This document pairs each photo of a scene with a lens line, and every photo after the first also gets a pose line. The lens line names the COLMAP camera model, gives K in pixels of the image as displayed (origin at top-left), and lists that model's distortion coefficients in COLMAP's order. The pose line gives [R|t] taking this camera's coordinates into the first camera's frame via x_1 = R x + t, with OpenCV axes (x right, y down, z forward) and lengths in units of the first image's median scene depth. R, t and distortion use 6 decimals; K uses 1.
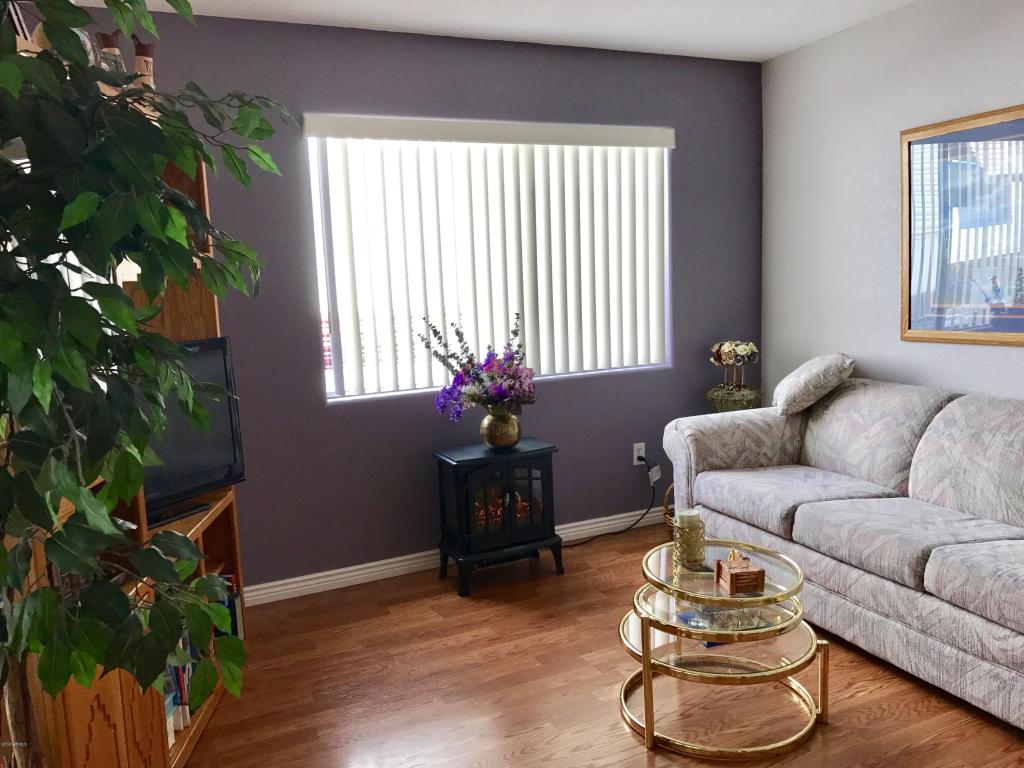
lens RADIAL K [[836.3, 0, 512.6], [0, 836.3, 381.6], [0, 0, 1]] dist [0.033409, -0.042628]
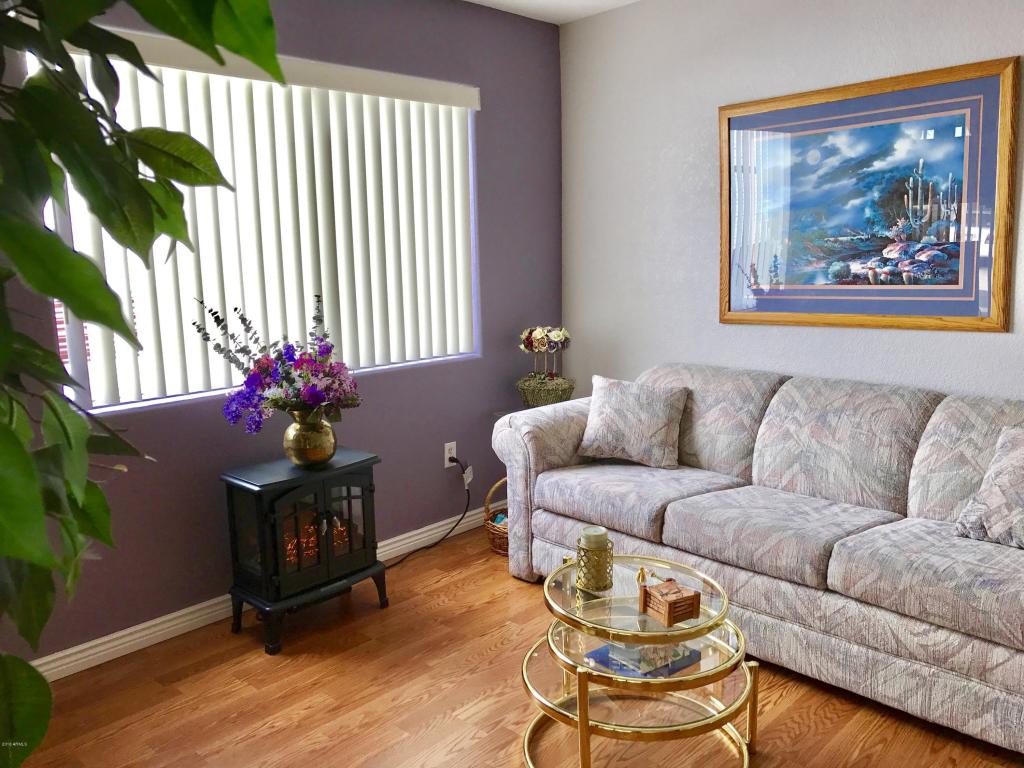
lens RADIAL K [[836.3, 0, 513.8], [0, 836.3, 383.7], [0, 0, 1]] dist [0.033409, -0.042628]
pose [[0.934365, -0.039391, 0.354133, -0.117824], [0.032192, 0.999138, 0.026199, -0.012164], [-0.354859, -0.013079, 0.934828, 0.181587]]
